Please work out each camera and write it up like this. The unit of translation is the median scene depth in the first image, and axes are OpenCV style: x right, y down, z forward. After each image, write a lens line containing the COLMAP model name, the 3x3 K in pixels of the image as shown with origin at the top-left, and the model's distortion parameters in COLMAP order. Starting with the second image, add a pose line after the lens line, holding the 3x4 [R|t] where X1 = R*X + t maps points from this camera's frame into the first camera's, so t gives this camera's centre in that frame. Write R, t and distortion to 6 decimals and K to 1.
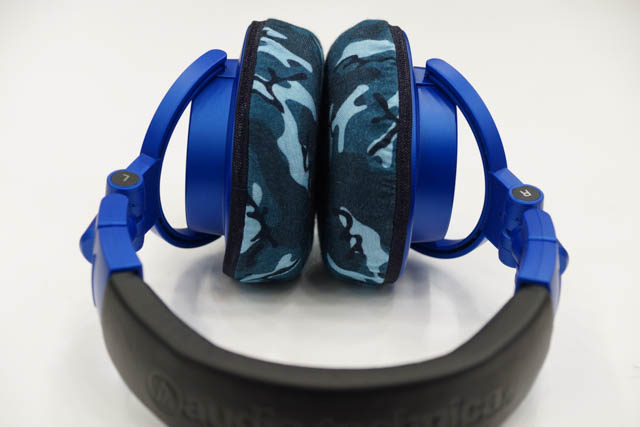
lens RADIAL K [[2081.1, 0, 320.0], [0, 2081.1, 213.5], [0, 0, 1]] dist [-0.724947, -0.806557]
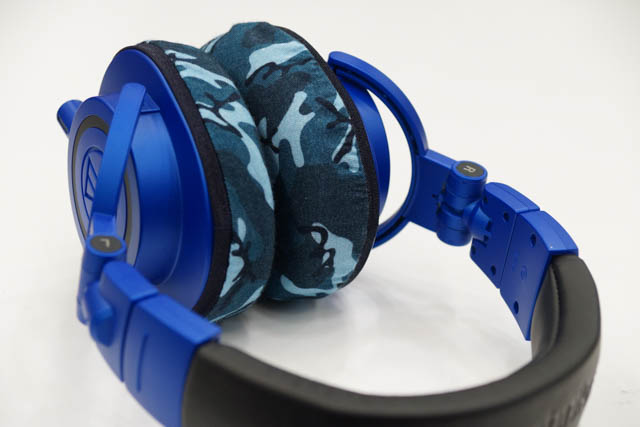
lens RADIAL K [[2081.1, 0, 320.0], [0, 2081.1, 213.5], [0, 0, 1]] dist [-0.724947, -0.806557]
pose [[0.832808, -0.214629, 0.510260, -0.465966], [0.197443, 0.976319, 0.088414, -0.090032], [-0.517153, 0.027115, 0.855464, 0.193651]]
